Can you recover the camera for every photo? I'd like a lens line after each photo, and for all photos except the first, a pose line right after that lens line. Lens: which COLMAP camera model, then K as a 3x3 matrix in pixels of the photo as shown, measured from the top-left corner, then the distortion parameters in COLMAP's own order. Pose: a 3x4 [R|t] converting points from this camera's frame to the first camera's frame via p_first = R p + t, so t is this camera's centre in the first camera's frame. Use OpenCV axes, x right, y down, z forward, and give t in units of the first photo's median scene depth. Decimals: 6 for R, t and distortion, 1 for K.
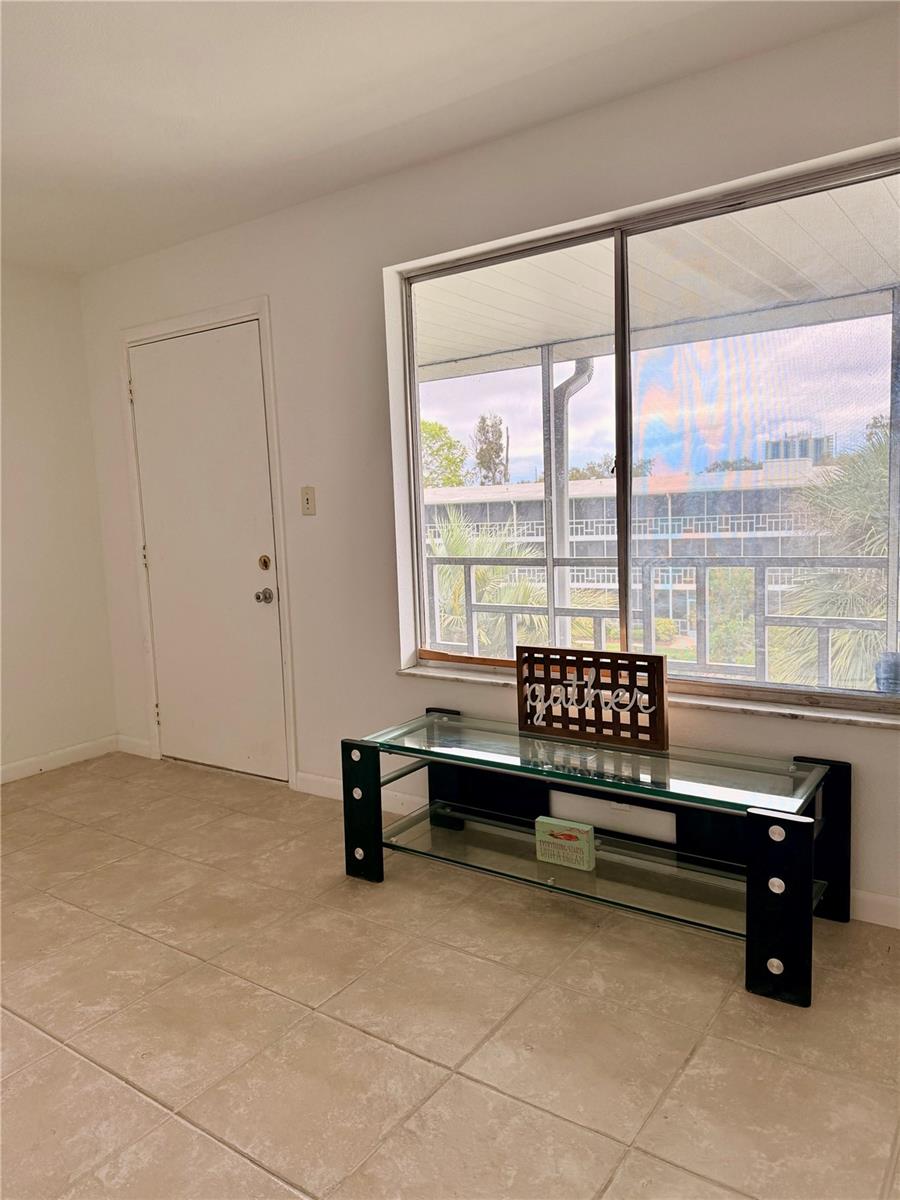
lens RADIAL K [[851.5, 0, 447.7], [0, 851.5, 594.1], [0, 0, 1]] dist [0.104455, -0.133884]
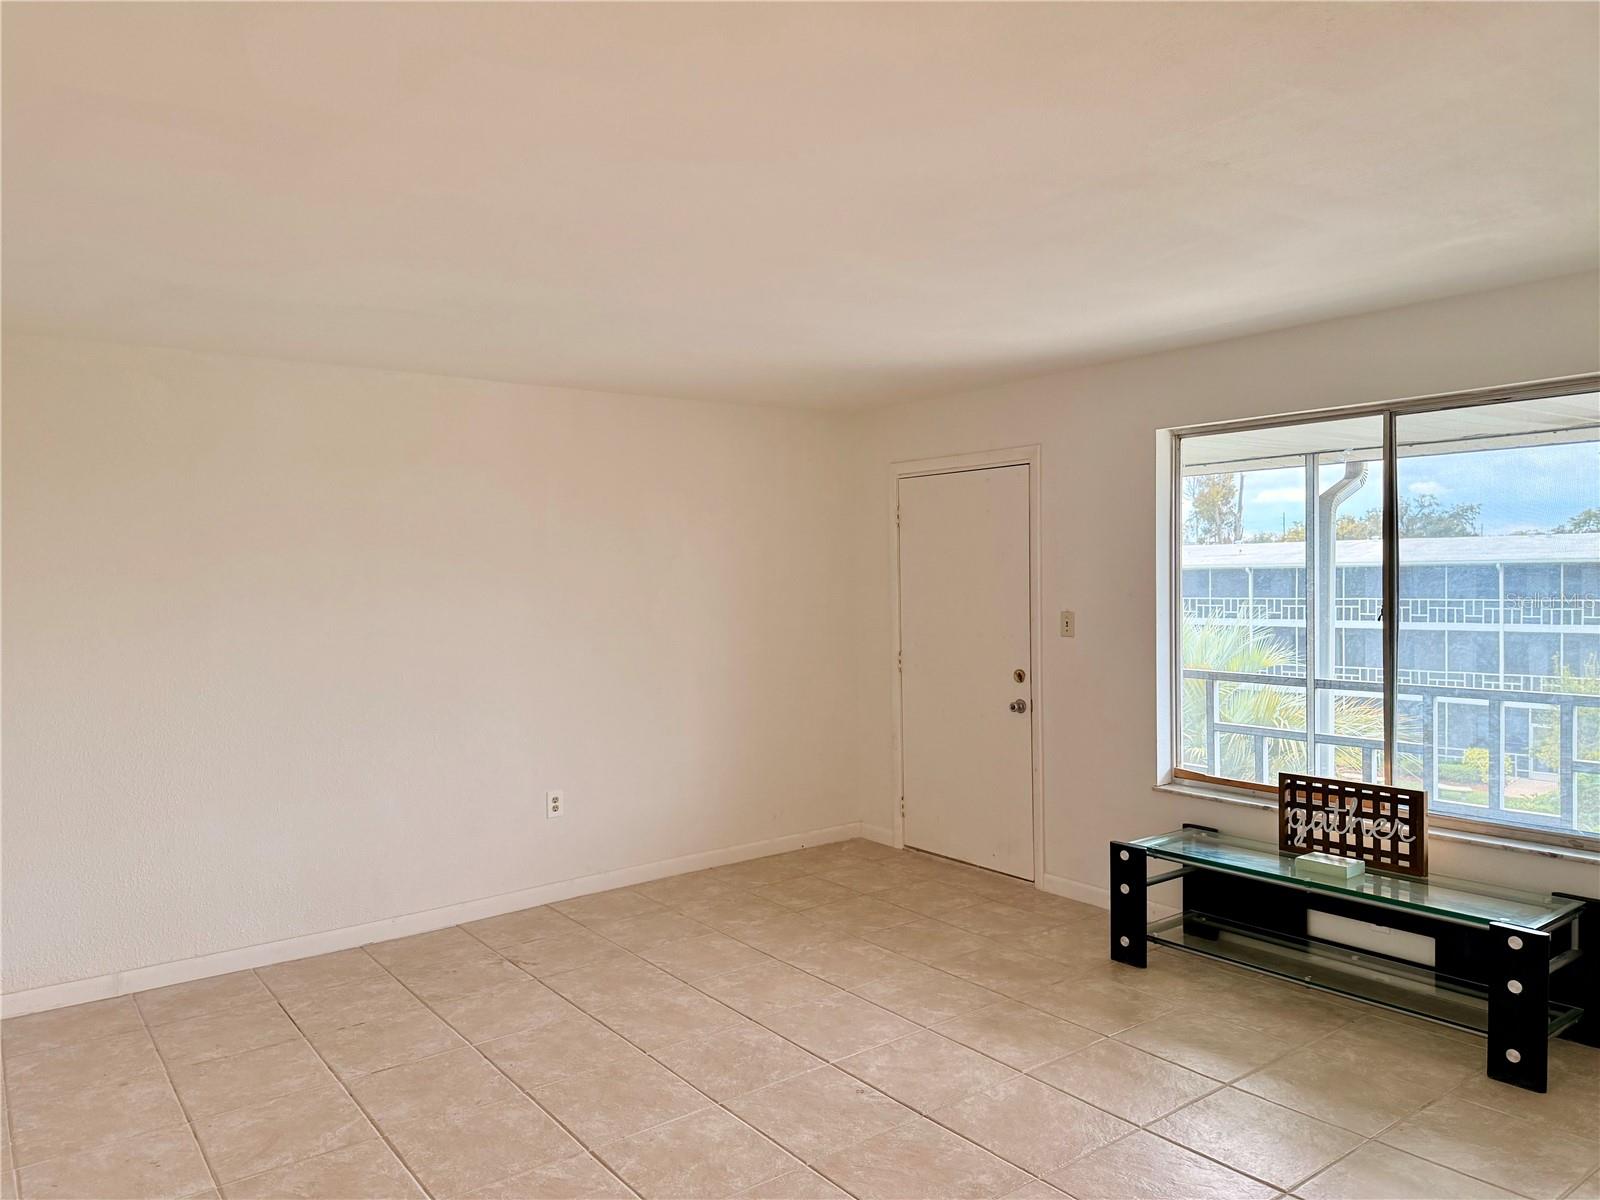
lens RADIAL K [[1136.9, 0, 752.7], [0, 1136.9, 600.6], [0, 0, 1]] dist [0.046755, -0.053430]
pose [[0.945718, 0.032356, -0.323375, -0.093284], [-0.054559, 0.996716, -0.059830, -0.036348], [0.320377, 0.074226, 0.944378, -0.656041]]
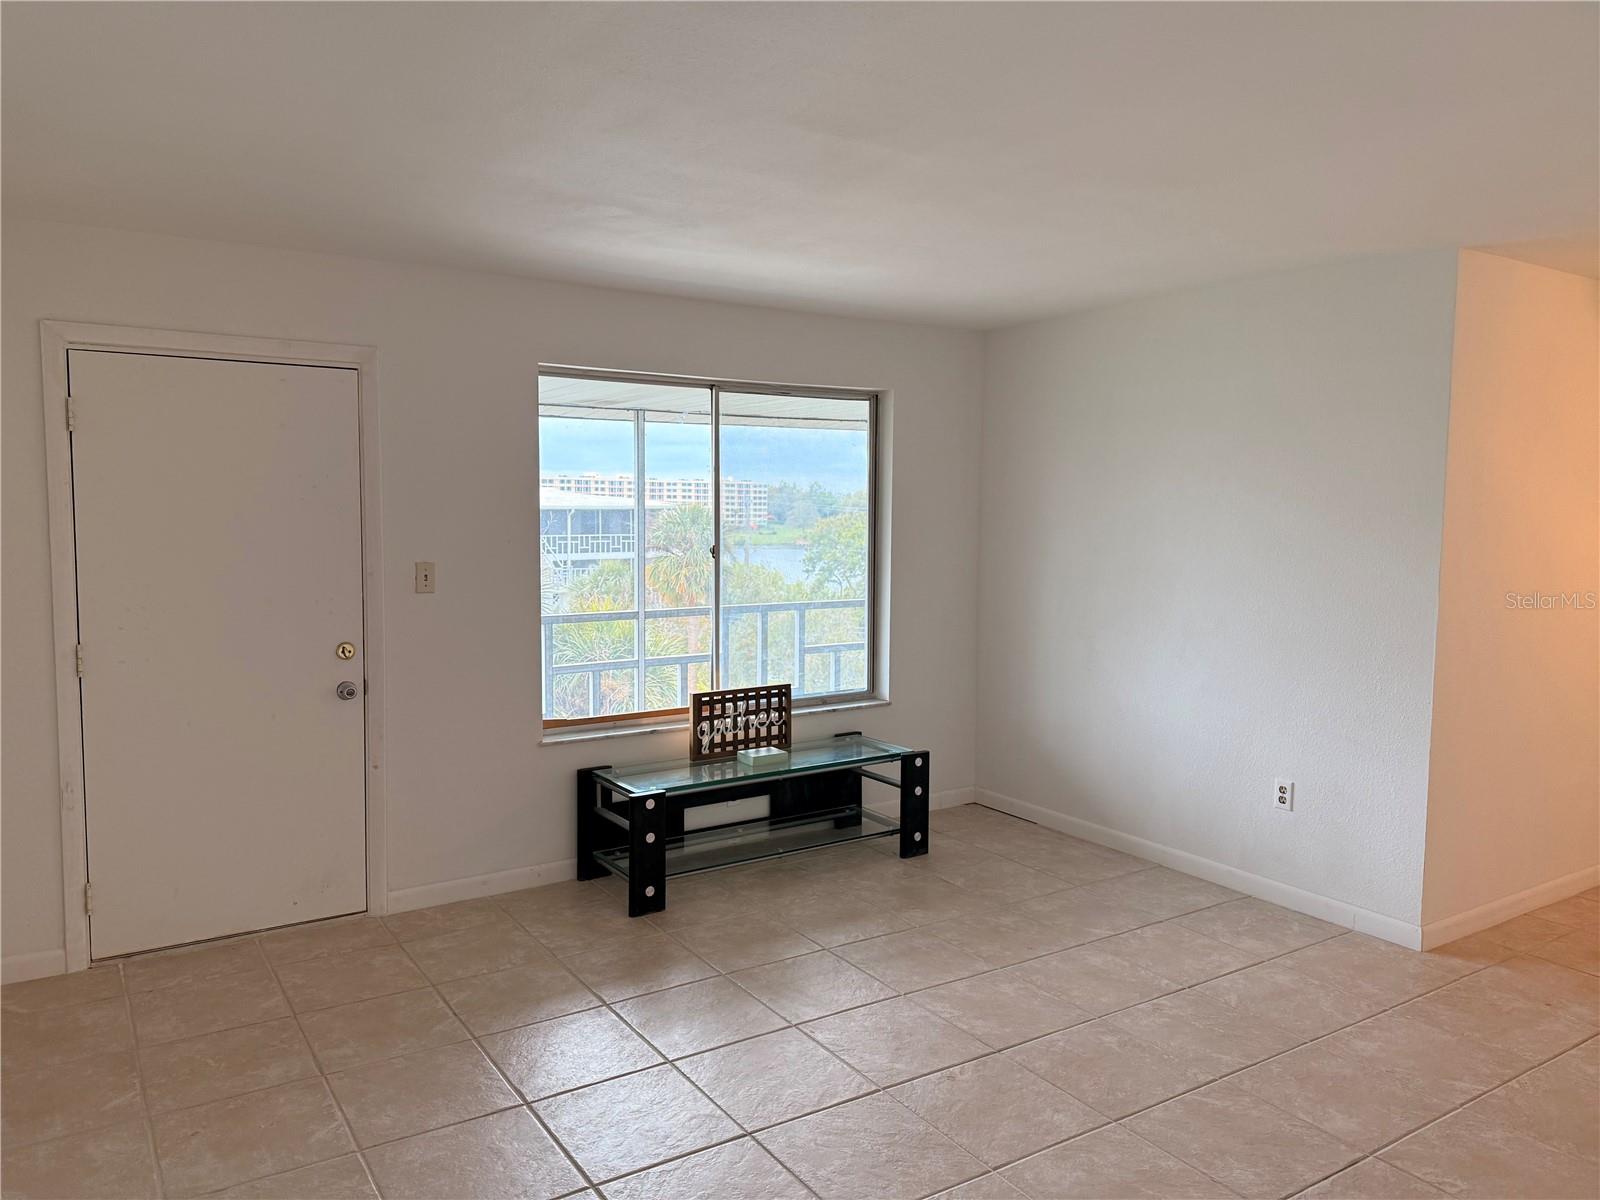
lens RADIAL K [[1135.3, 0, 747.2], [0, 1135.3, 589.8], [0, 0, 1]] dist [0.104455, -0.133884]
pose [[0.371077, -0.026142, 0.928234, -1.456819], [0.077820, 0.996963, -0.003032, -0.082193], [-0.925336, 0.073360, 0.371984, 0.288677]]
